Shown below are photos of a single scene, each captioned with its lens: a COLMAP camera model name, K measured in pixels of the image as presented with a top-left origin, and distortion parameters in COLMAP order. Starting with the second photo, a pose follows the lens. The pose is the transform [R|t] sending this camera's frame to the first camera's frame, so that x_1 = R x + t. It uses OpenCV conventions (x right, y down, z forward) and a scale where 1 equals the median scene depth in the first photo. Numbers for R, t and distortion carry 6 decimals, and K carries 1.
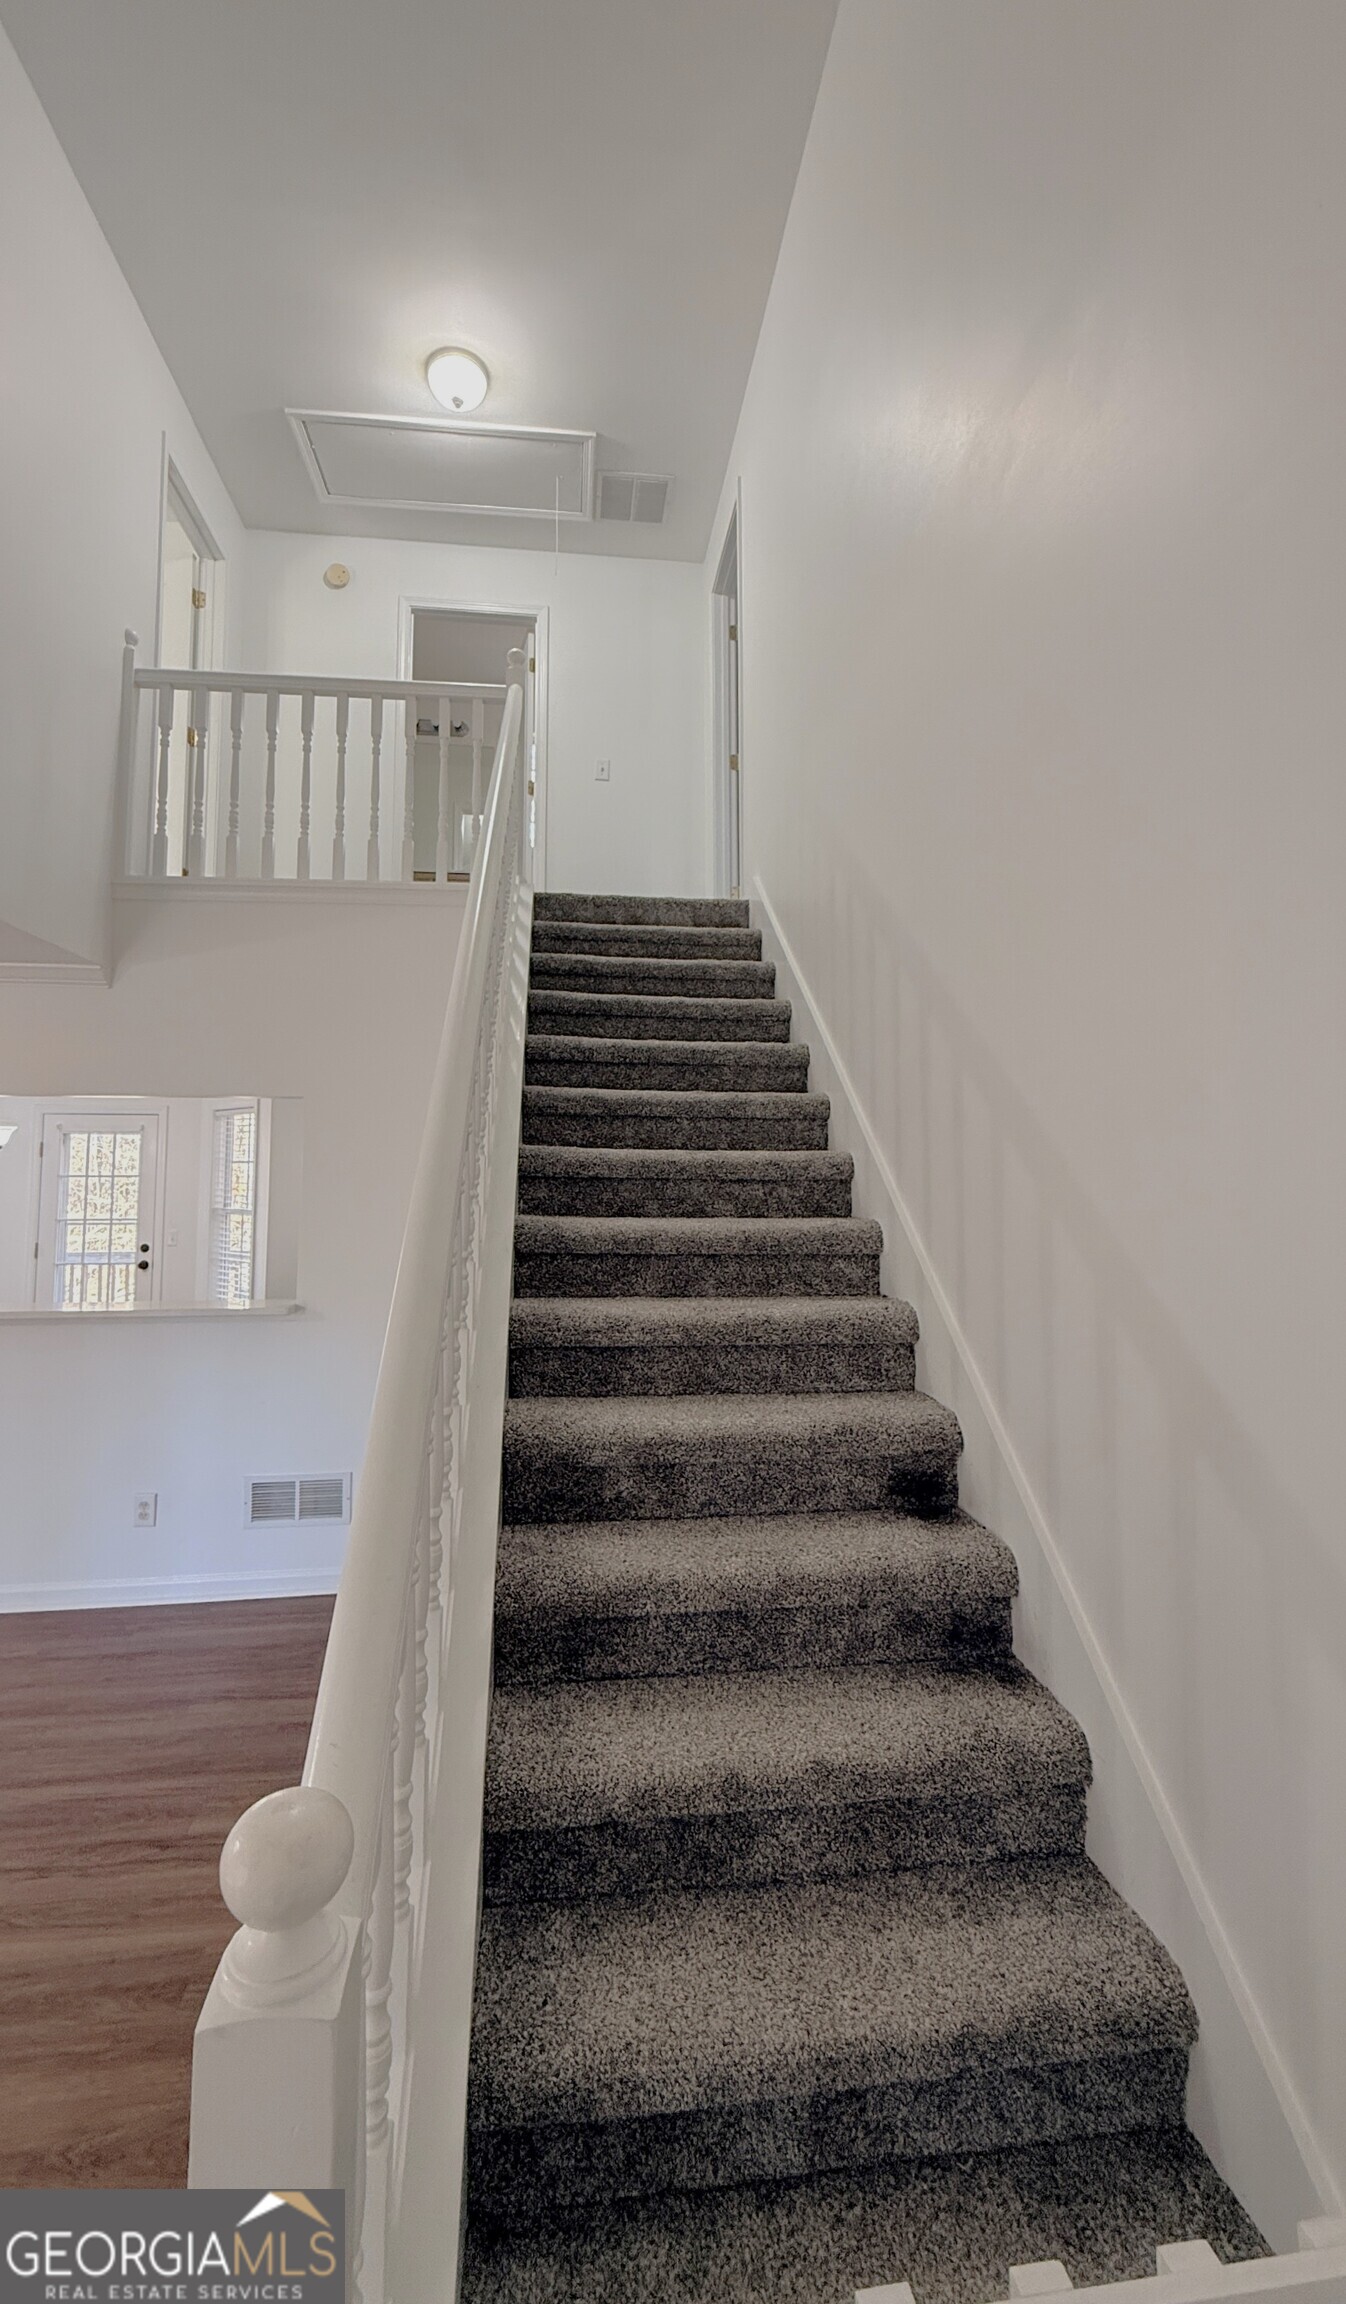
lens RADIAL K [[961.6, 0, 663.9], [0, 961.6, 1098.8], [0, 0, 1]] dist [-0.003094, -0.000381]
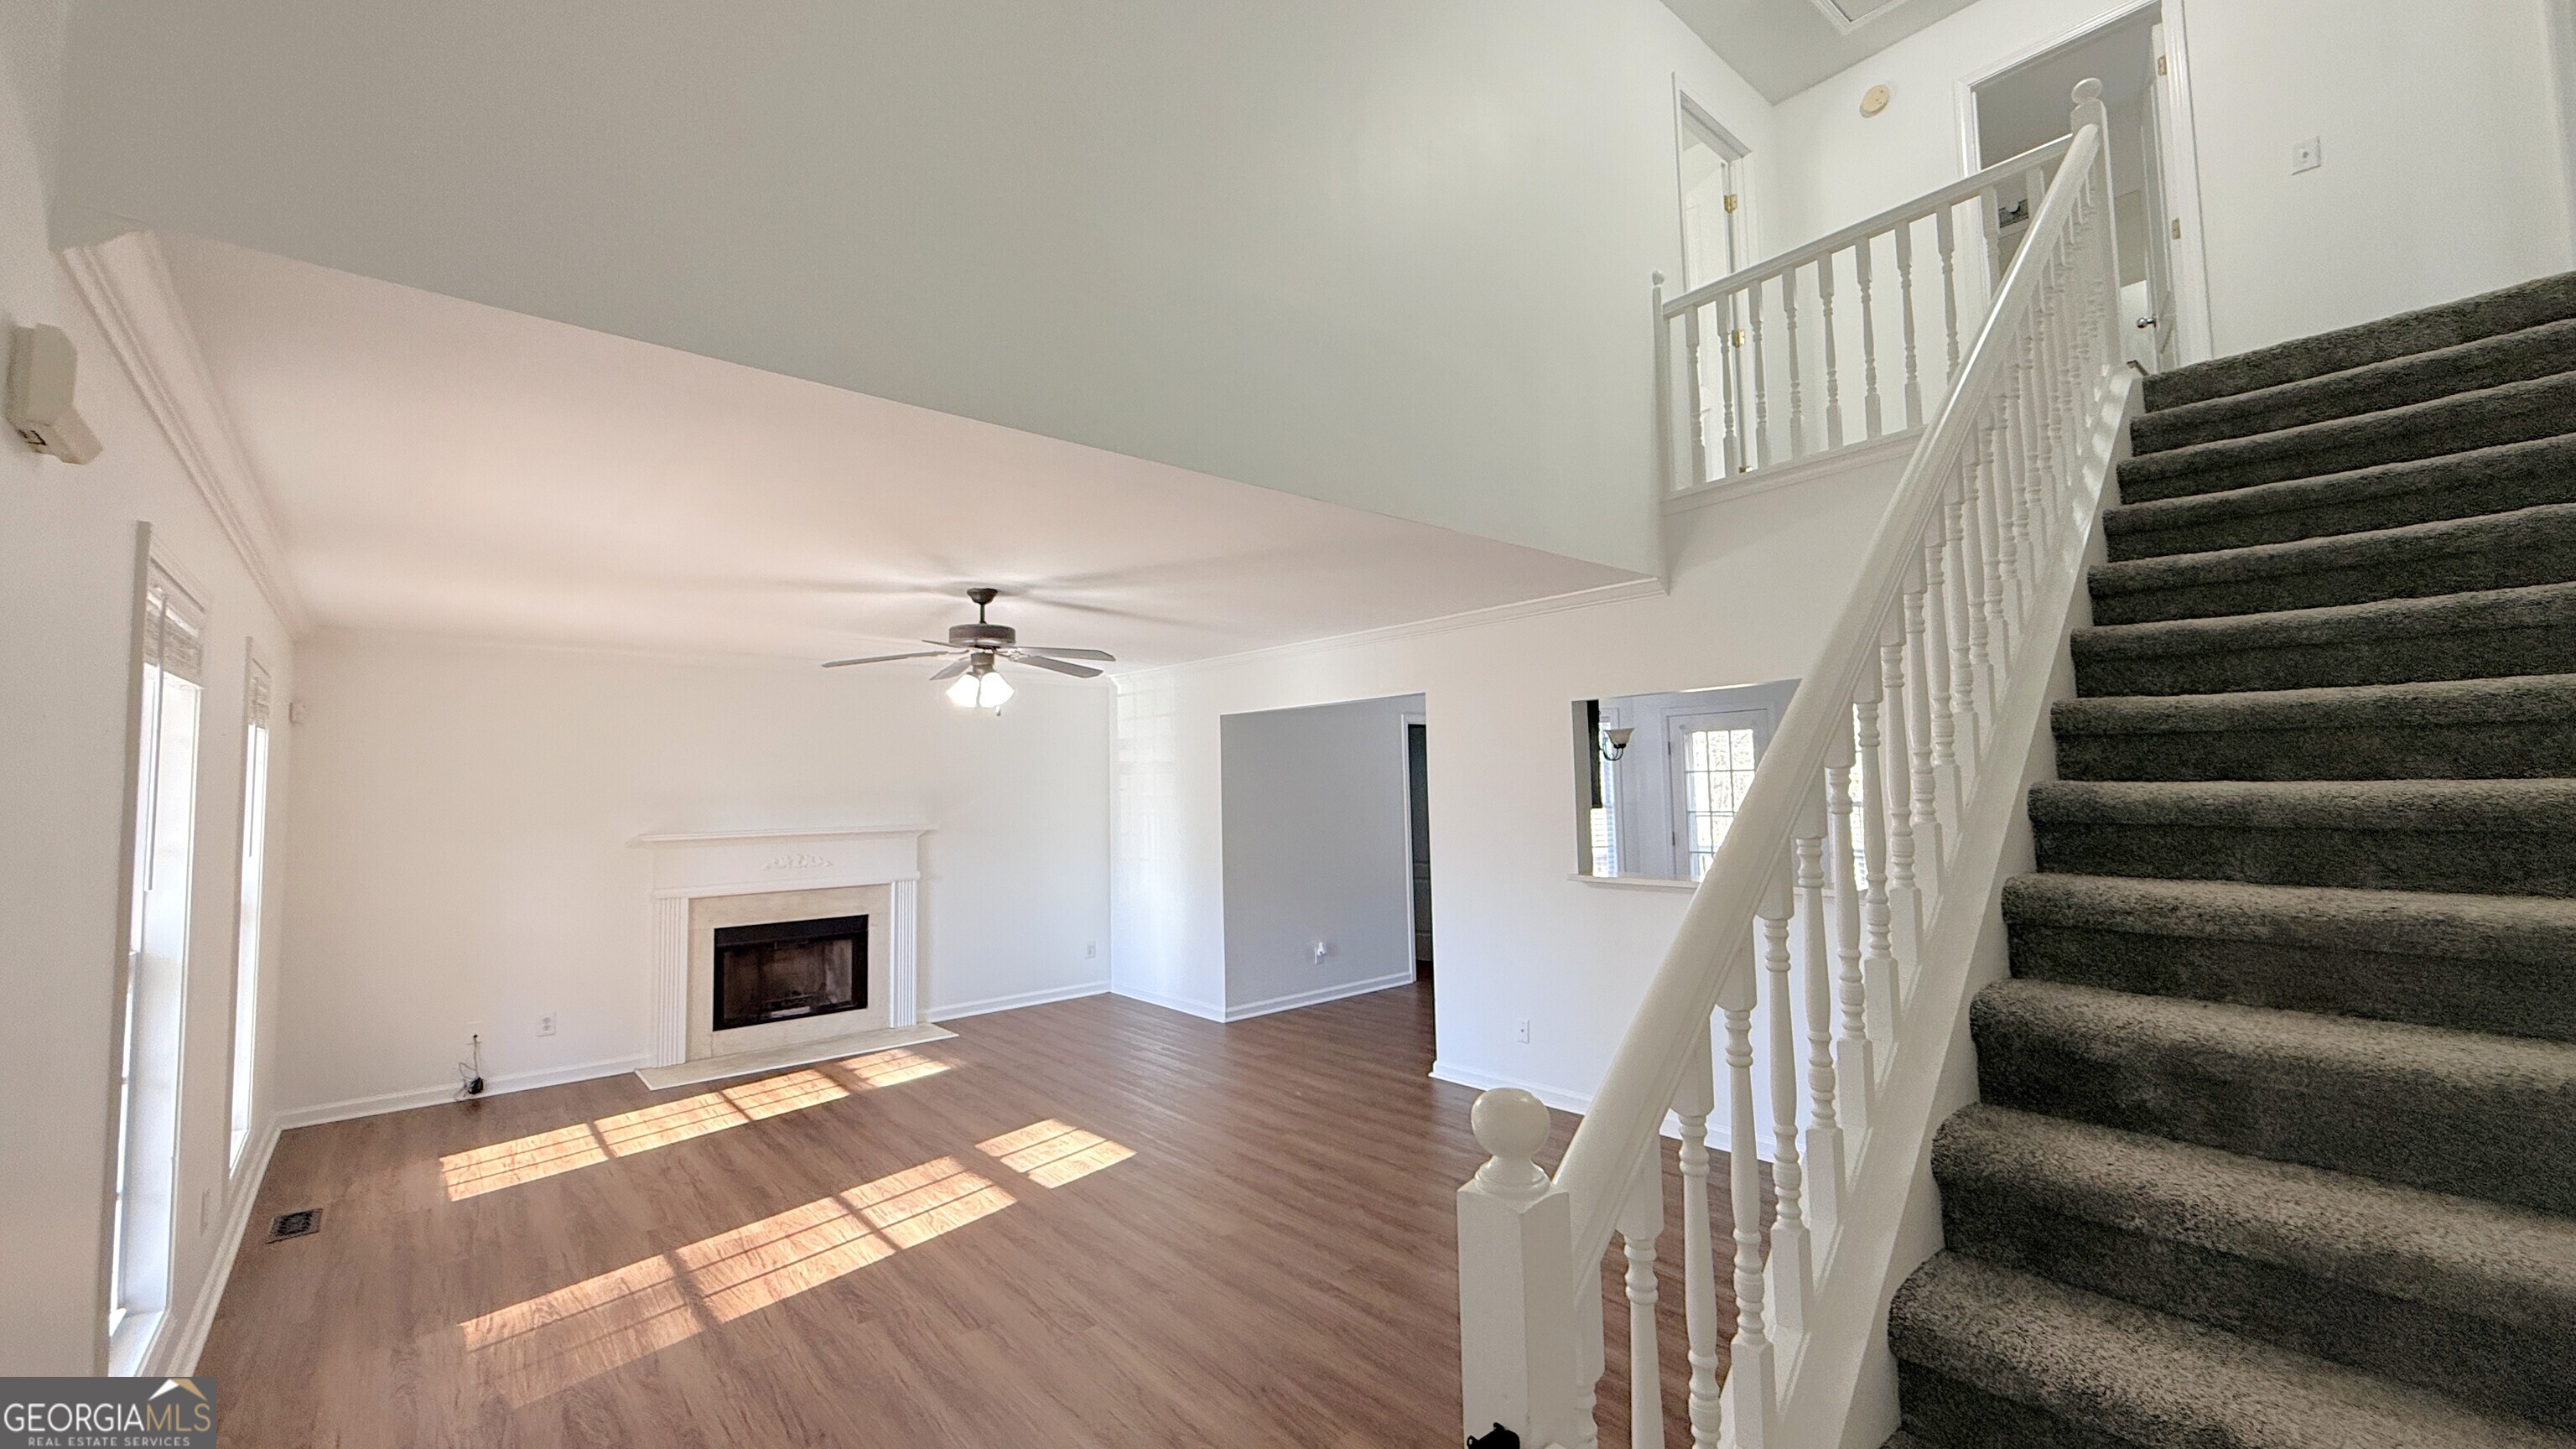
lens RADIAL K [[1025.5, 0, 1289.9], [0, 1025.5, 721.3], [0, 0, 1]] dist [-0.008203, 0.000332]
pose [[0.552848, -0.068937, -0.830426, 0.162883], [0.086753, 0.995918, -0.024920, 0.023245], [0.828754, -0.058265, 0.556572, -0.042001]]
